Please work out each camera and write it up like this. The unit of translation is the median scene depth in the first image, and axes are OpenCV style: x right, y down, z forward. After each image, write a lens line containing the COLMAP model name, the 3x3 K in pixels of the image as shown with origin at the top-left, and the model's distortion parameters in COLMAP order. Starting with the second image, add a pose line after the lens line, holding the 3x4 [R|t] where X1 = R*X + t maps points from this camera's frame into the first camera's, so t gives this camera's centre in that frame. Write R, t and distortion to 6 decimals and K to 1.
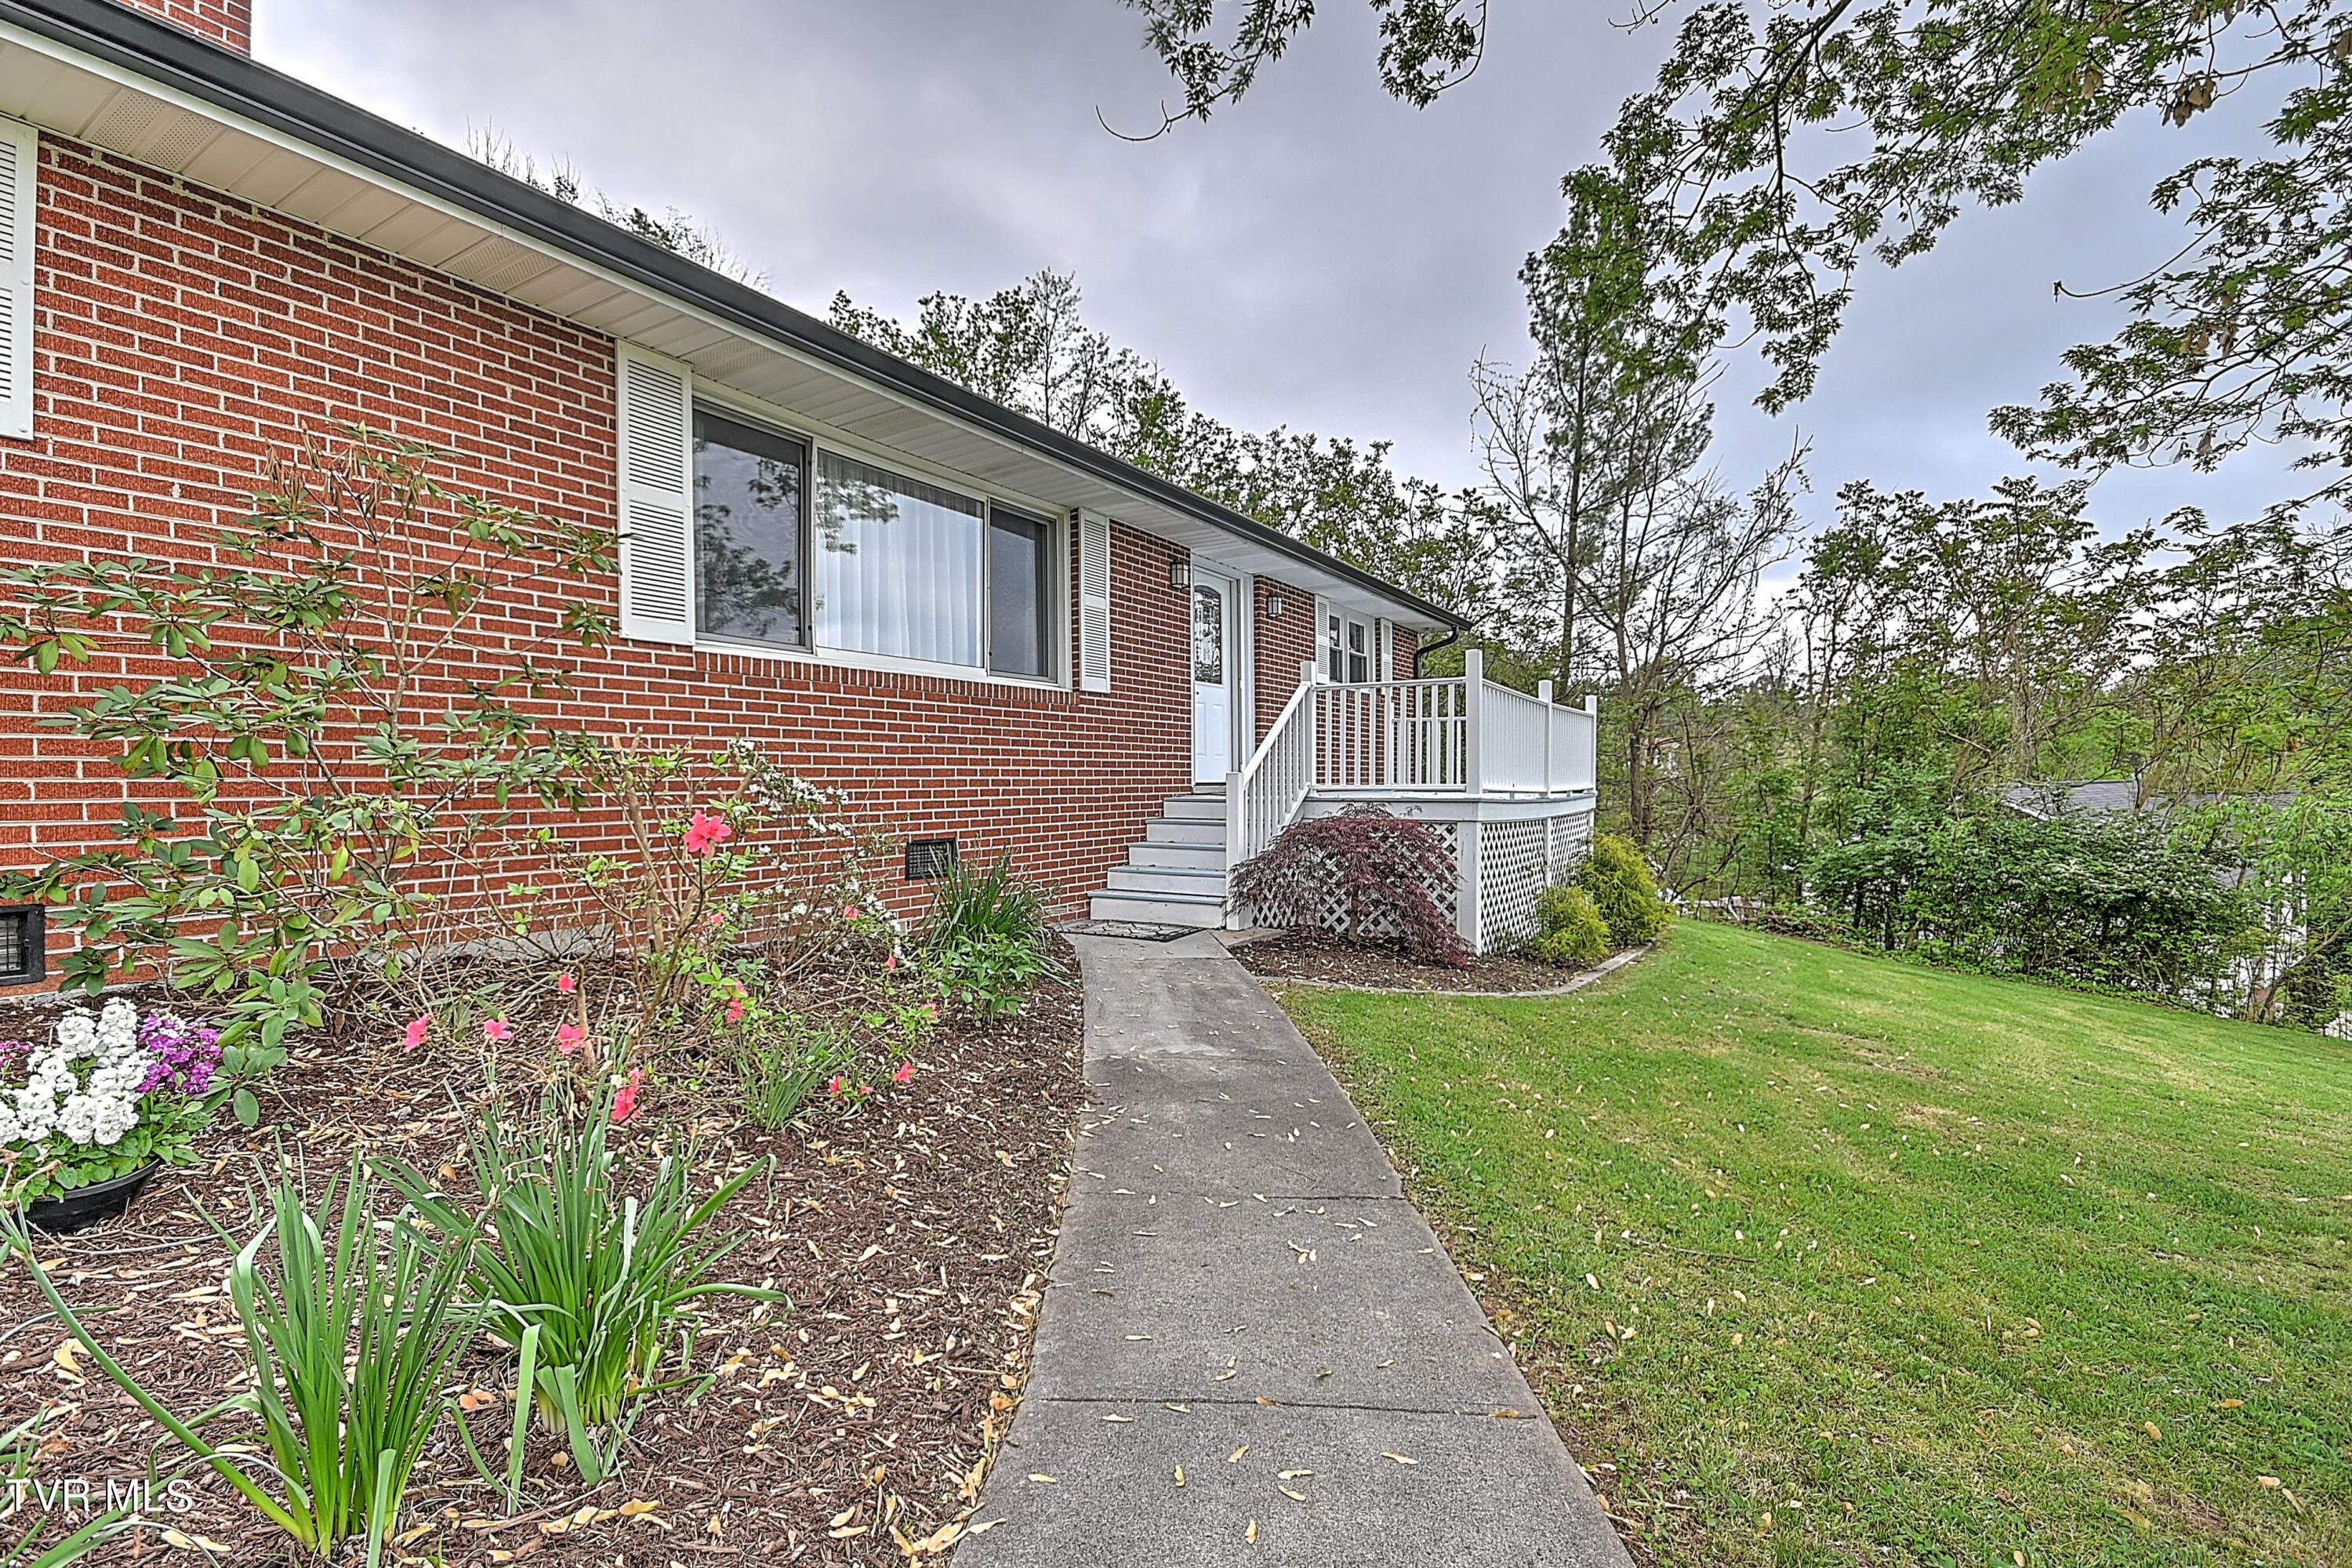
lens RADIAL K [[1037.7, 0, 1176.0], [0, 1037.7, 784.0], [0, 0, 1]] dist [-0.003142, -0.000303]
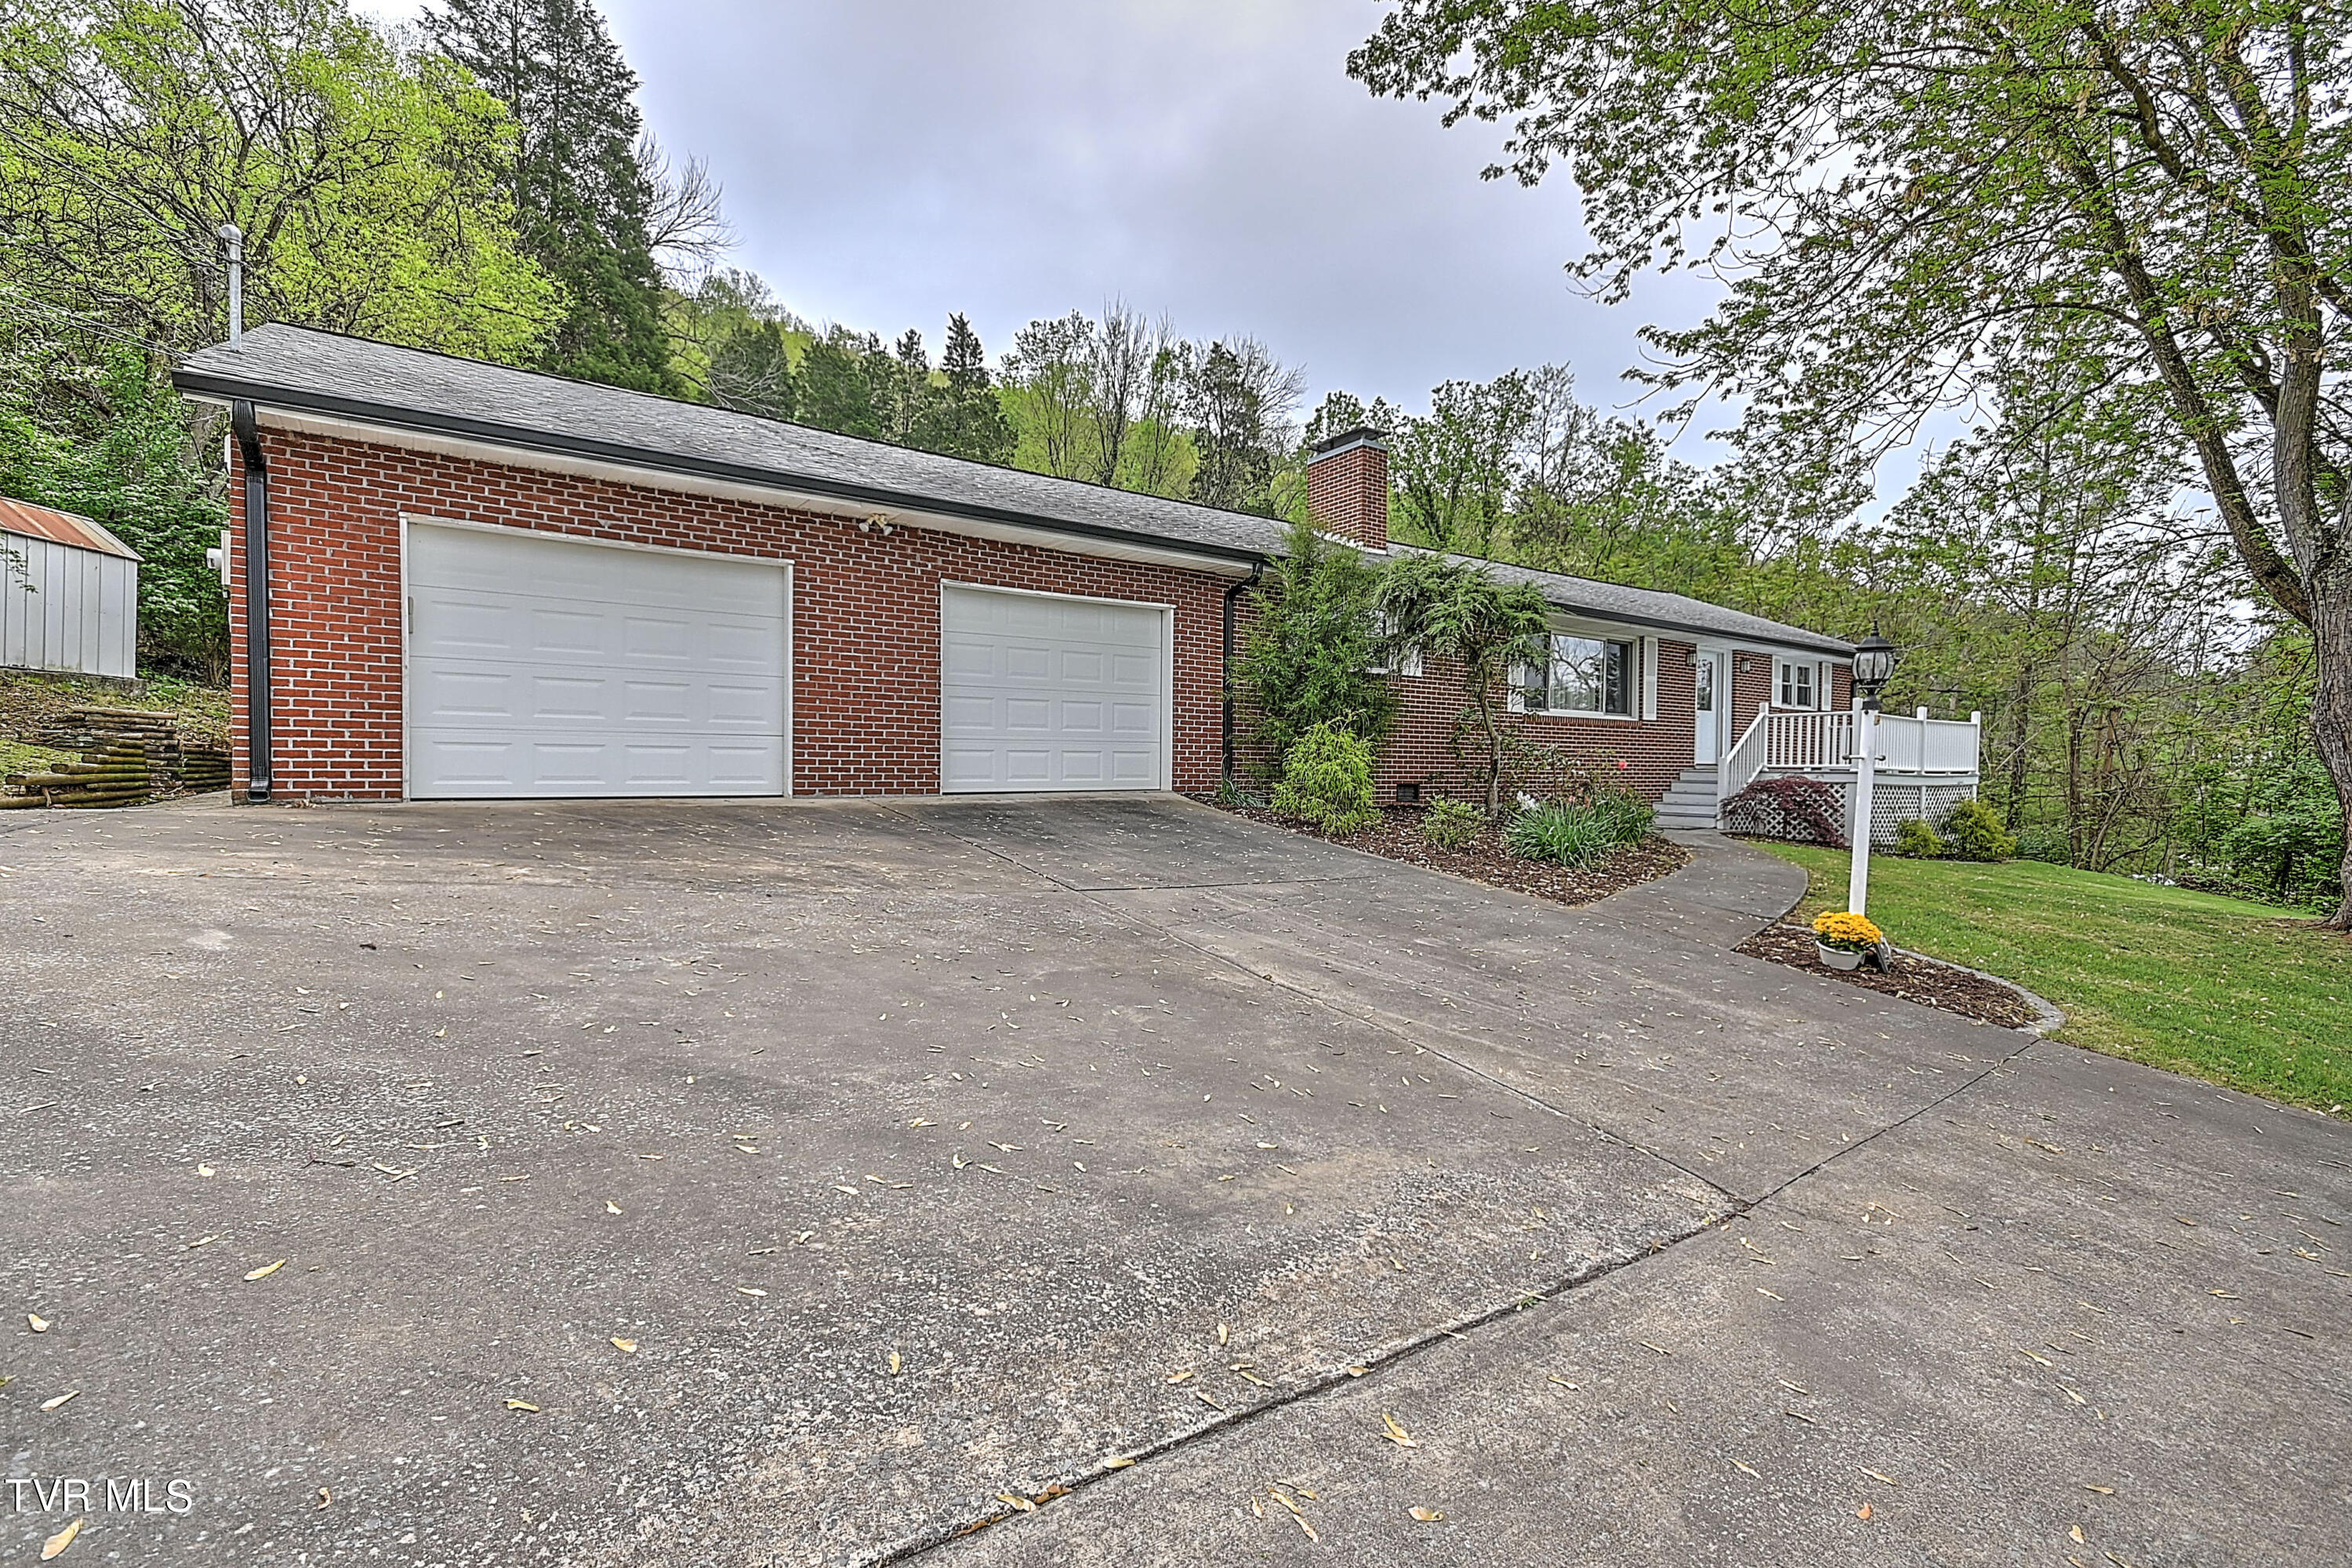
lens RADIAL K [[1019.7, 0, 1169.5], [0, 1019.7, 783.0], [0, 0, 1]] dist [0.007450, -0.000687]
pose [[0.915550, 0.020289, -0.401693, -0.120517], [-0.016026, 0.999774, 0.013970, 0.025715], [0.401886, -0.006353, 0.915668, -1.197505]]
